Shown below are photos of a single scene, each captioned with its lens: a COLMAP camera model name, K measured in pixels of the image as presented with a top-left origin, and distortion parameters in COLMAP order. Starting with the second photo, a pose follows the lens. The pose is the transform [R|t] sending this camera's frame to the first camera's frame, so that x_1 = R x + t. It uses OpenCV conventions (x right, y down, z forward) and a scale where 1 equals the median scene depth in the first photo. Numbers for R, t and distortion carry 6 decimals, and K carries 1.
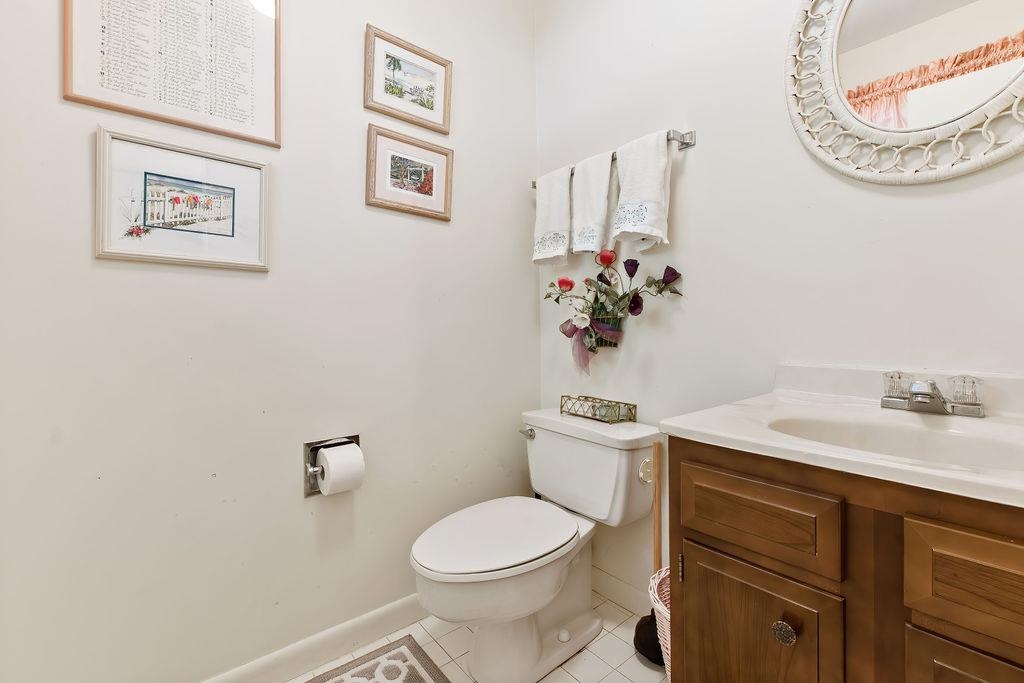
lens RADIAL K [[452.3, 0, 513.5], [0, 452.3, 337.4], [0, 0, 1]] dist [0.002882, -0.000560]
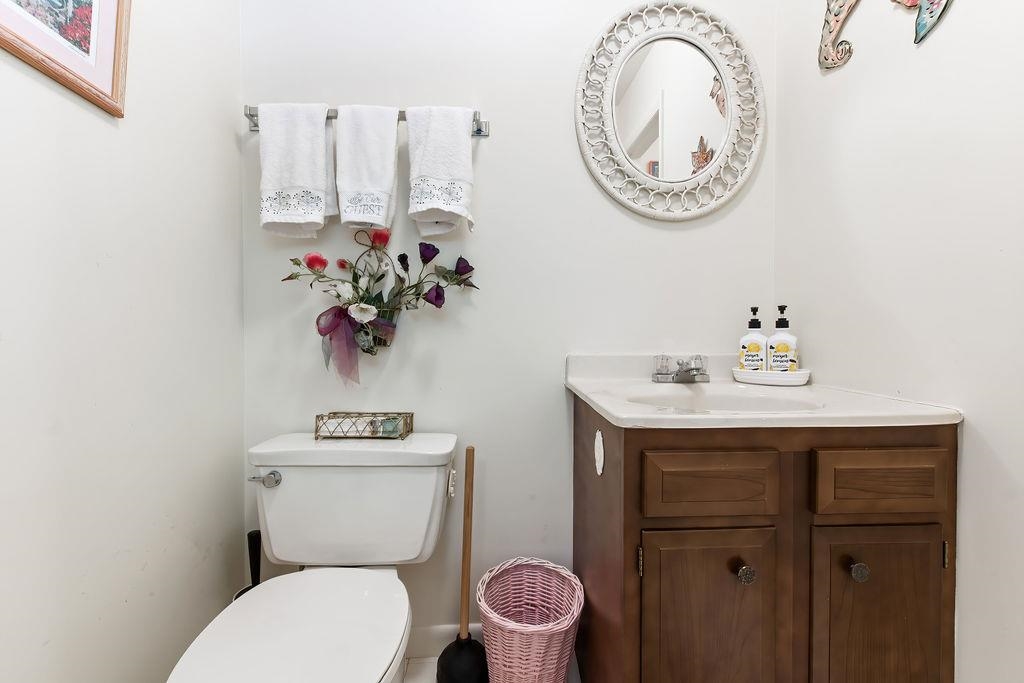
lens RADIAL K [[452.3, 0, 513.5], [0, 452.3, 337.4], [0, 0, 1]] dist [0.002882, -0.000560]
pose [[0.601406, -0.008197, 0.798902, -0.304781], [0.016612, 0.999859, -0.002246, 0.010686], [-0.798771, 0.014622, 0.601458, 0.328027]]
